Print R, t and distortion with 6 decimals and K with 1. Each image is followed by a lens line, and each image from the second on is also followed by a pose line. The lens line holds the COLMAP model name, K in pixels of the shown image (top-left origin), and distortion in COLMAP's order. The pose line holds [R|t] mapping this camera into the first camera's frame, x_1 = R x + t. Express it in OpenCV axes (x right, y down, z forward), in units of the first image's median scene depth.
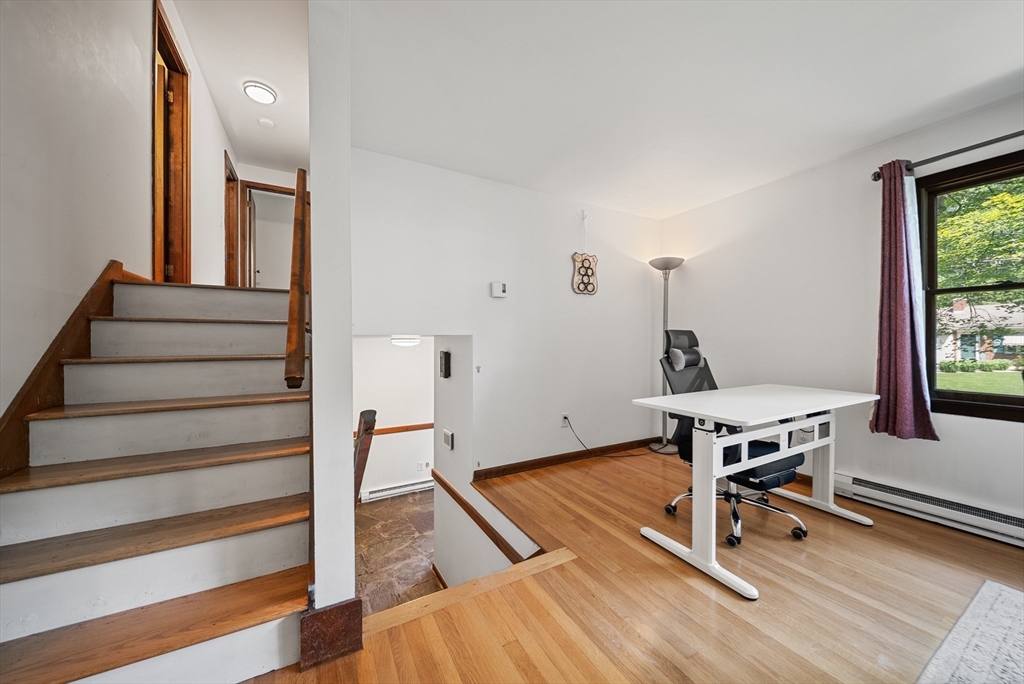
lens RADIAL K [[359.6, 0, 510.5], [0, 359.6, 343.8], [0, 0, 1]] dist [-0.002954, -0.000562]
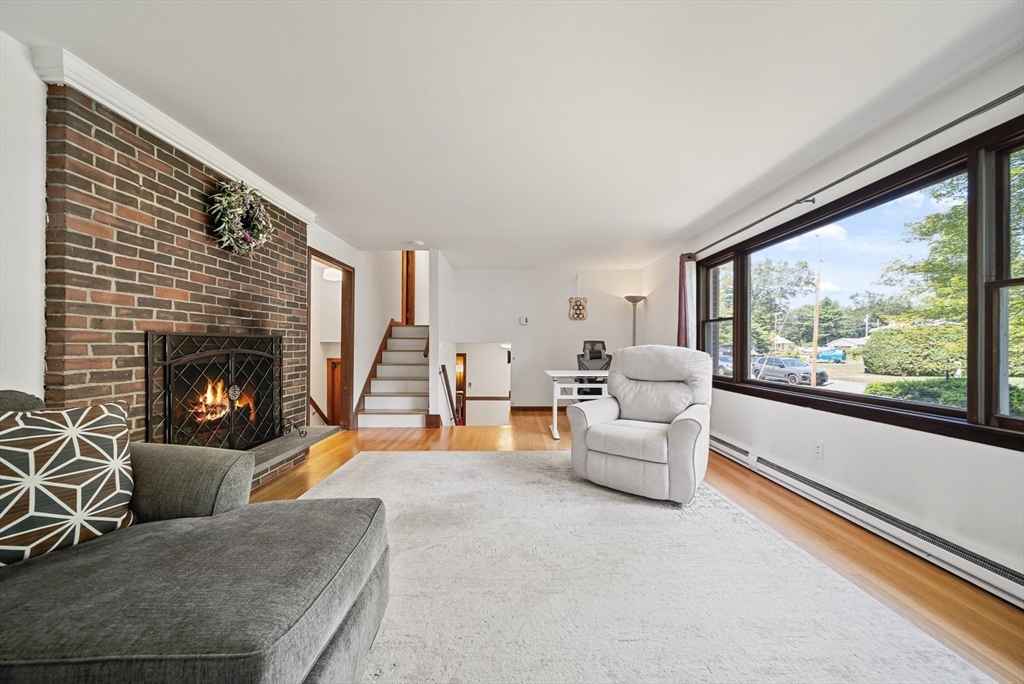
lens RADIAL K [[359.6, 0, 513.1], [0, 359.6, 344.4], [0, 0, 1]] dist [-0.002954, -0.000562]
pose [[0.877799, 0.004646, -0.479007, 0.797152], [-0.005315, 0.999986, -0.000040, -0.012611], [0.479000, 0.002581, 0.877811, -0.753223]]
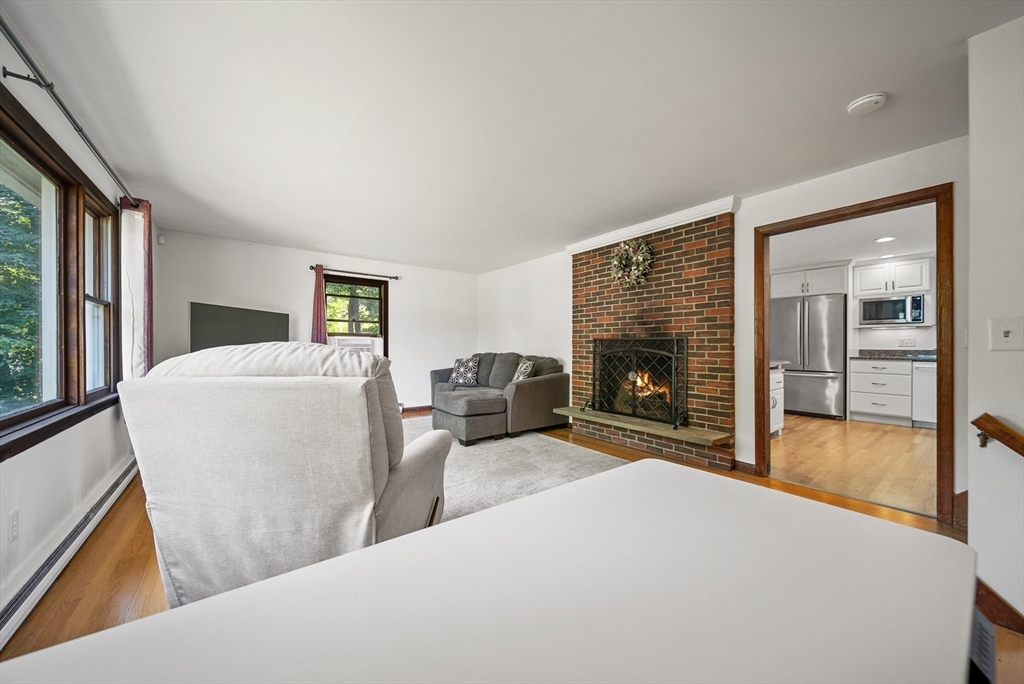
lens RADIAL K [[359.6, 0, 512.8], [0, 359.6, 345.1], [0, 0, 1]] dist [-0.002954, -0.000562]
pose [[-0.989619, 0.003463, -0.143677, 0.471837], [0.002978, 0.999989, 0.003594, -0.013657], [0.143688, 0.003128, -0.989618, 0.728368]]
